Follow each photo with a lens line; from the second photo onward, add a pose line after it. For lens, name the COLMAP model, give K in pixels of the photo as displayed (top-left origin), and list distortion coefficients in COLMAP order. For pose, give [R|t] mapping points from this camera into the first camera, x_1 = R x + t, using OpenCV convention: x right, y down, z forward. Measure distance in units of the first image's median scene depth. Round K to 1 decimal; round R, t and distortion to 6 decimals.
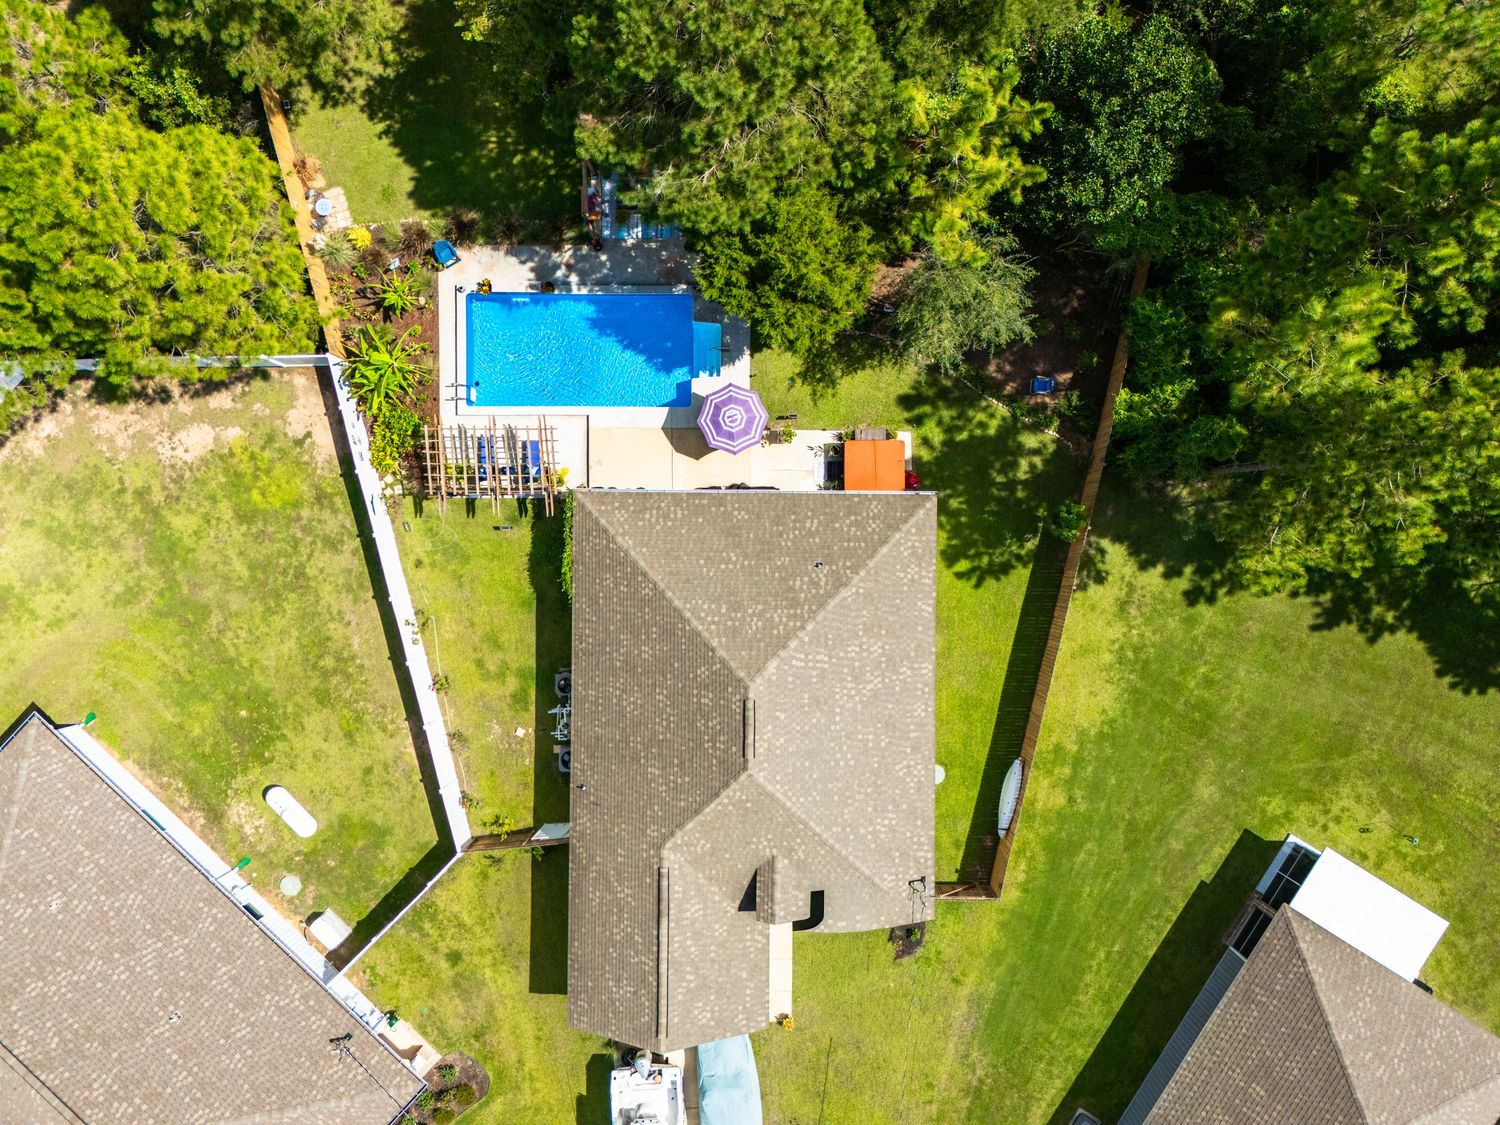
lens RADIAL K [[1057.6, 0, 750.0], [0, 1057.6, 562.5], [0, 0, 1]] dist [0.045766, -0.043017]
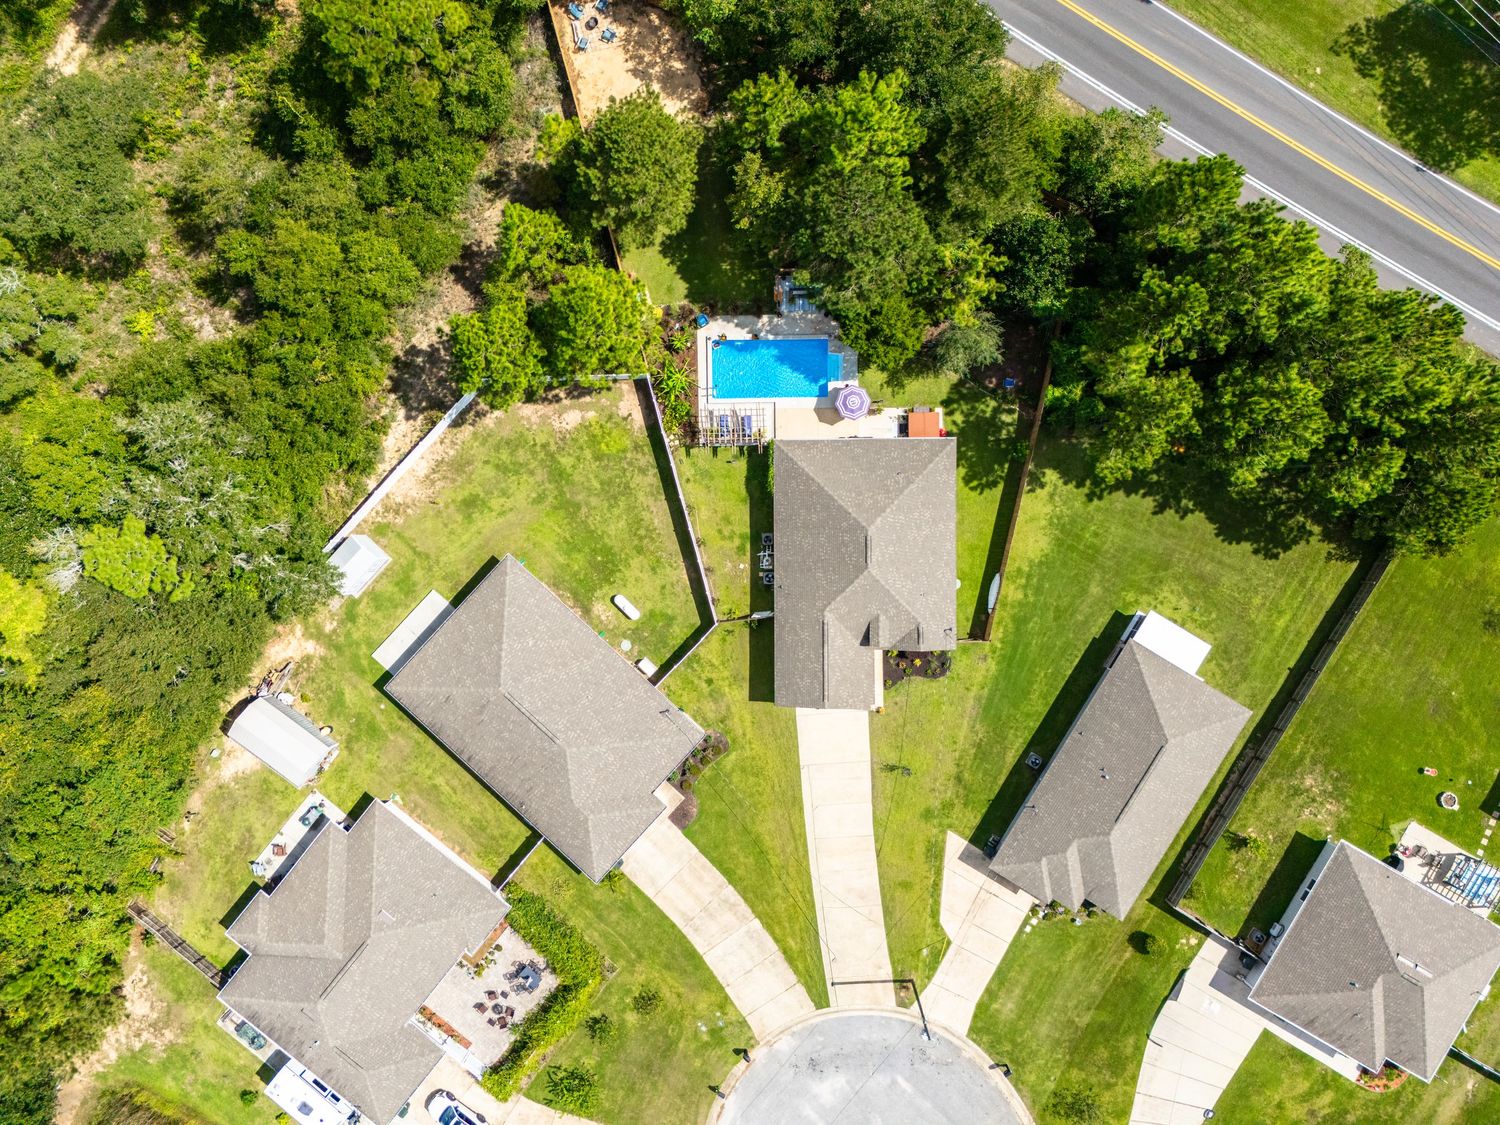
lens RADIAL K [[1030.3, 0, 750.0], [0, 1030.3, 562.5], [0, 0, 1]] dist [0.058330, -0.056021]
pose [[0.999893, -0.013142, -0.006358, -0.195300], [0.013230, 0.999814, 0.014034, 0.131086], [0.006172, -0.014116, 0.999881, -0.918320]]
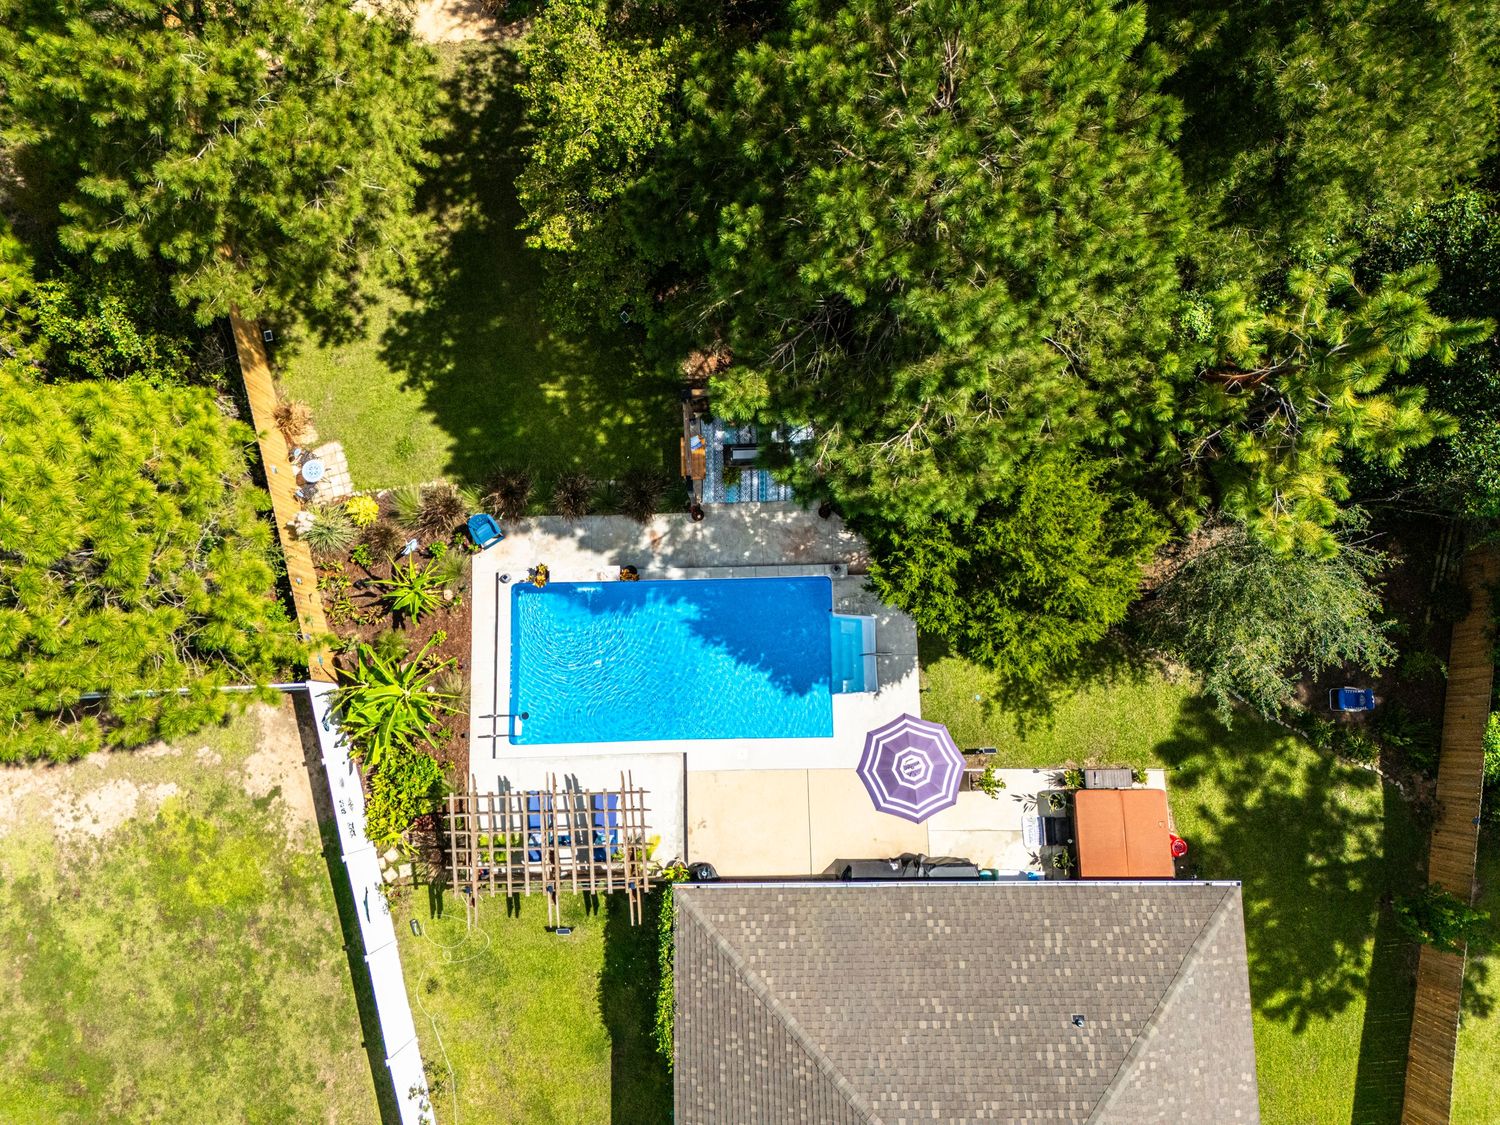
lens RADIAL K [[1030.3, 0, 750.0], [0, 1030.3, 562.5], [0, 0, 1]] dist [0.058330, -0.056021]
pose [[0.999649, -0.024774, 0.009395, -0.116978], [0.025952, 0.986992, -0.158663, -0.157381], [-0.005342, 0.158851, 0.987288, 0.325727]]
